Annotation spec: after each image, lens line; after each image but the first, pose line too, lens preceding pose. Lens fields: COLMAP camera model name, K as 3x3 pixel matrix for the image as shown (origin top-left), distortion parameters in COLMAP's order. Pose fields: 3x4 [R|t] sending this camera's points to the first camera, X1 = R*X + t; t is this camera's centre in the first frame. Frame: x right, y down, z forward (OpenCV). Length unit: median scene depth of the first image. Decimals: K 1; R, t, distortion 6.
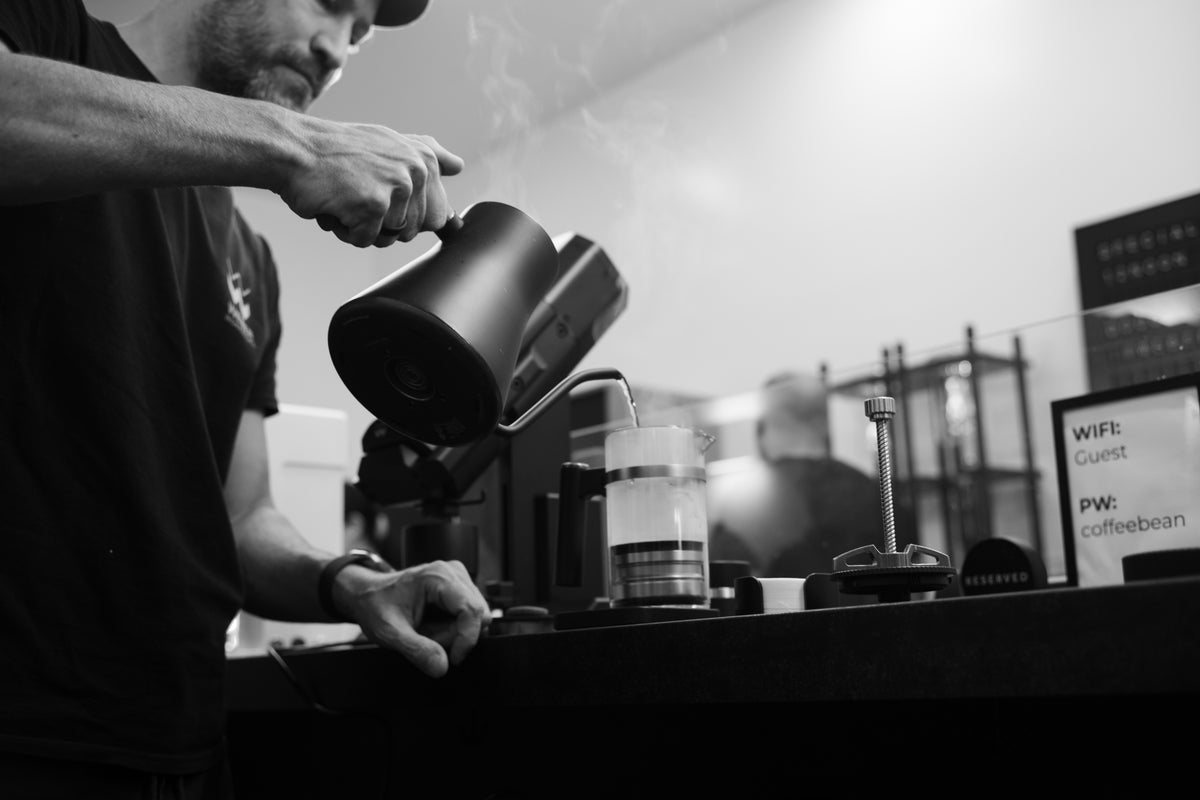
lens RADIAL K [[1389.1, 0, 600.0], [0, 1389.1, 400.0], [0, 0, 1]] dist [-0.009486, -0.034383]
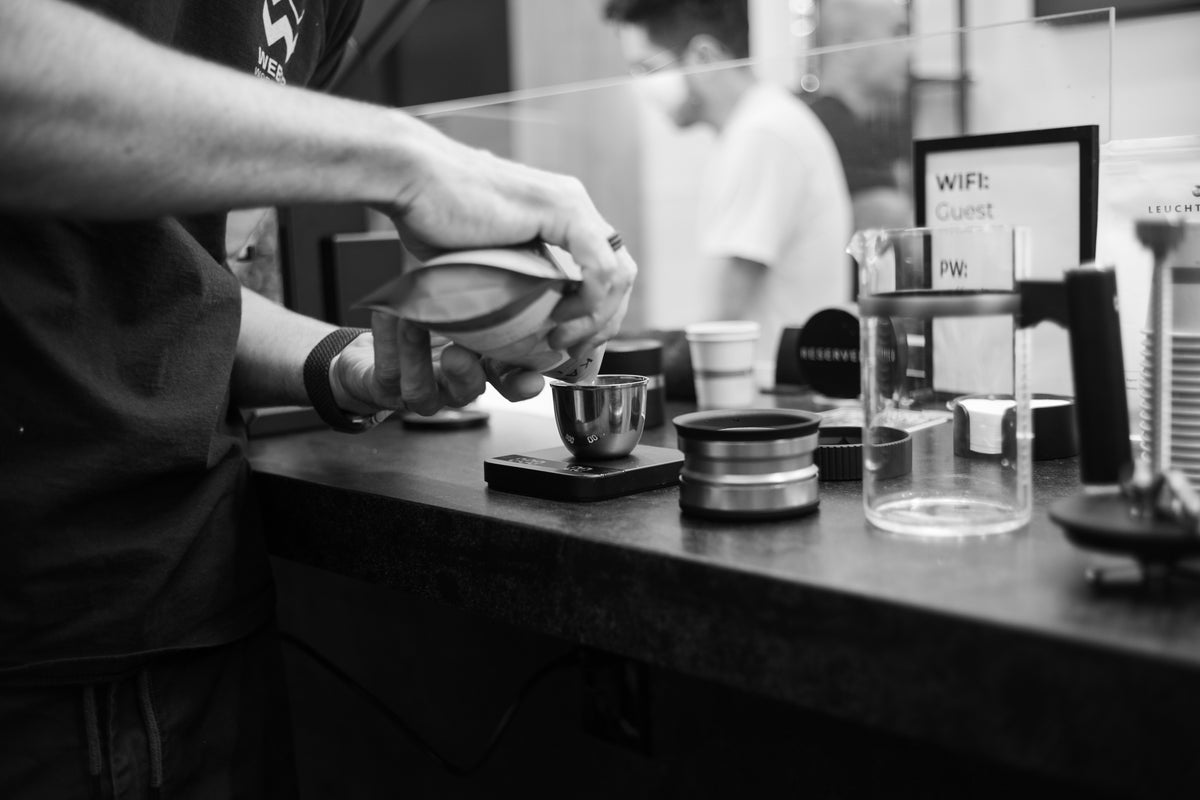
lens RADIAL K [[1389.1, 0, 600.0], [0, 1389.1, 400.0], [0, 0, 1]] dist [-0.009486, -0.034383]
pose [[0.999556, -0.014508, 0.026020, 0.112896], [0.005264, 0.945679, 0.325060, -0.127344], [-0.029323, -0.324779, 0.945335, 0.163232]]
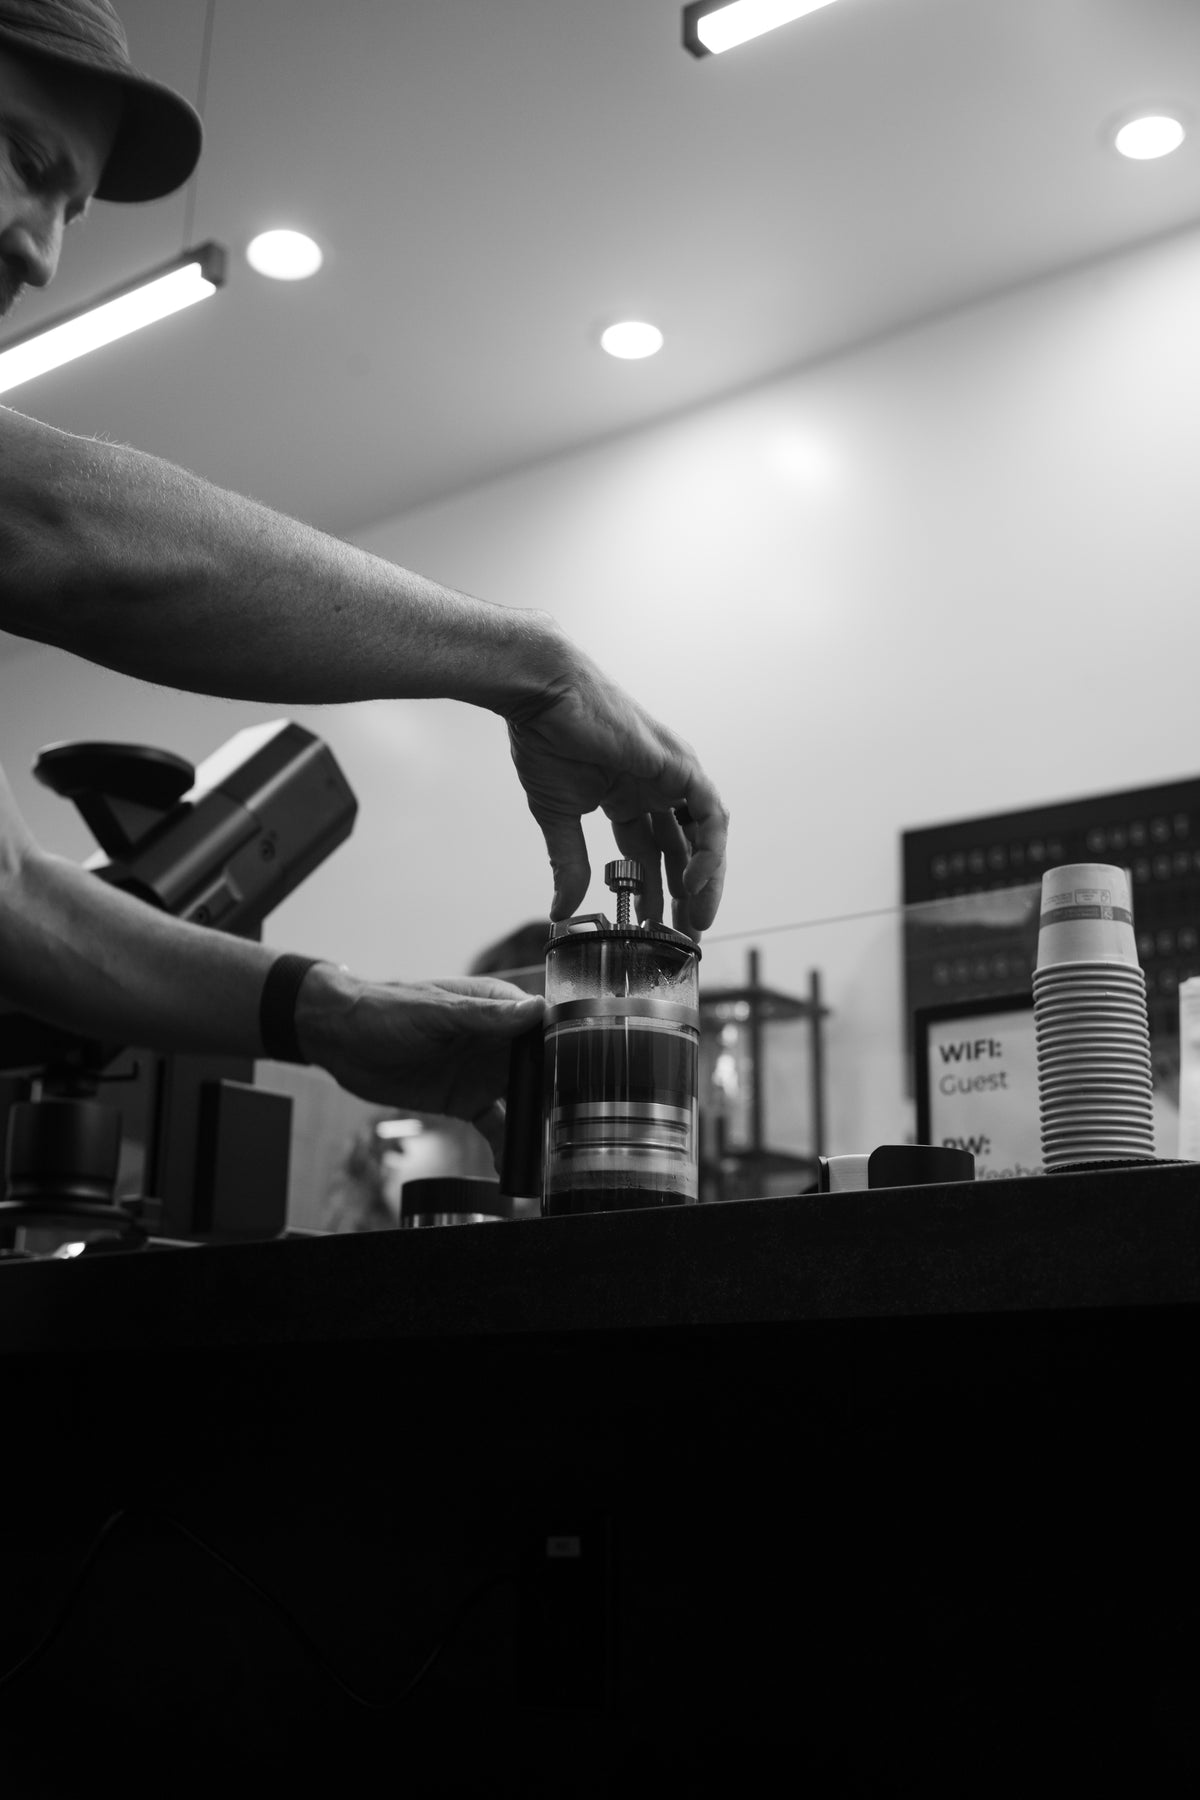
lens RADIAL K [[2083.7, 0, 600.0], [0, 2083.7, 900.0], [0, 0, 1]] dist [-0.009486, -0.034383]
pose [[0.973956, 0.103449, 0.201760, -0.079667], [-0.087225, 0.992318, -0.087731, 0.057865], [-0.209286, 0.067848, 0.975498, -0.079917]]
